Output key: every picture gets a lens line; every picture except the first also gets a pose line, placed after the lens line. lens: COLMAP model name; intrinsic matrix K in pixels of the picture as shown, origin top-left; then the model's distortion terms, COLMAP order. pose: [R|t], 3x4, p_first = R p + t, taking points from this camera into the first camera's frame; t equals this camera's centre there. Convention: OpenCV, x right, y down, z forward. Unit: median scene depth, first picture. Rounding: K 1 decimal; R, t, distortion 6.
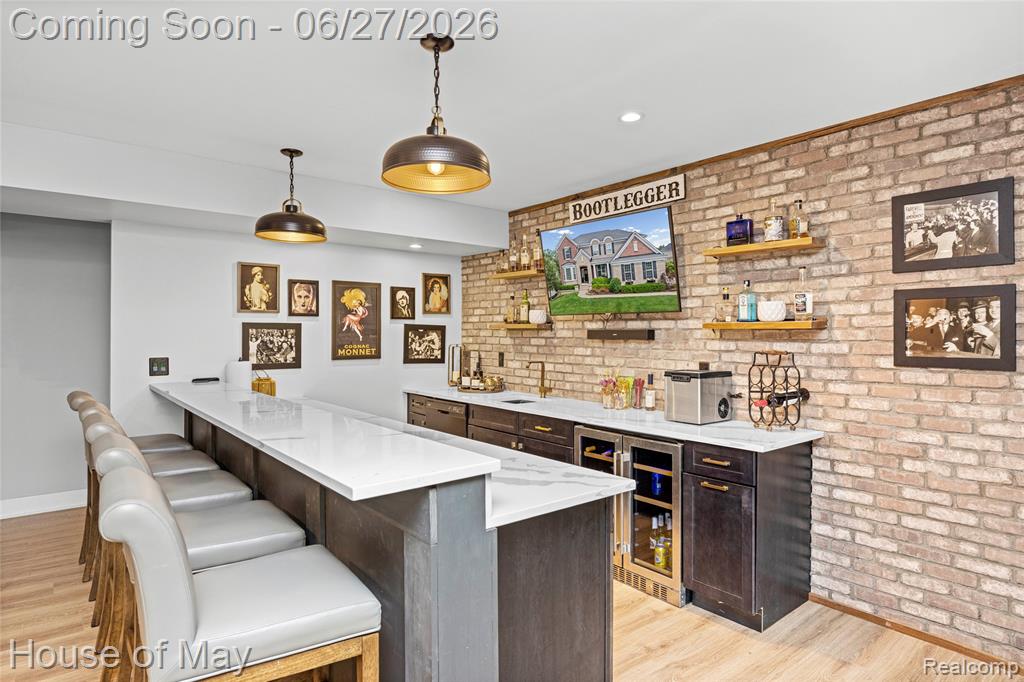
lens RADIAL K [[554.3, 0, 502.7], [0, 554.3, 335.9], [0, 0, 1]] dist [0.000457, -0.001430]
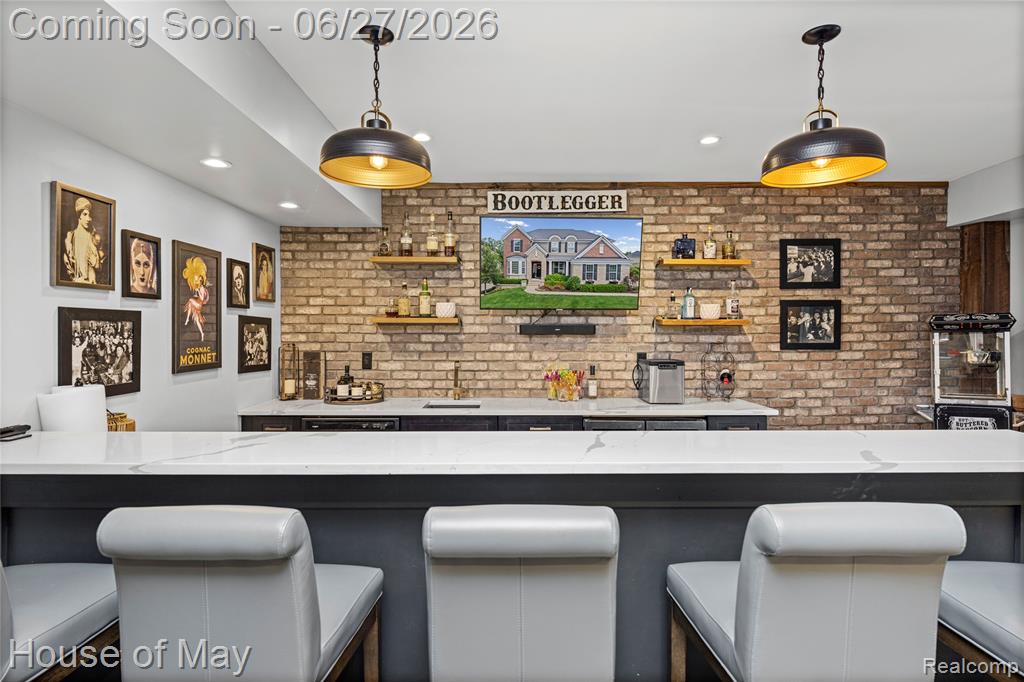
lens RADIAL K [[554.3, 0, 511.8], [0, 554.3, 333.8], [0, 0, 1]] dist [0.000457, -0.001430]
pose [[0.630956, -0.007619, 0.775781, -0.703041], [0.005472, 0.999971, 0.005370, -0.001189], [-0.775799, 0.000857, 0.630979, 0.447148]]
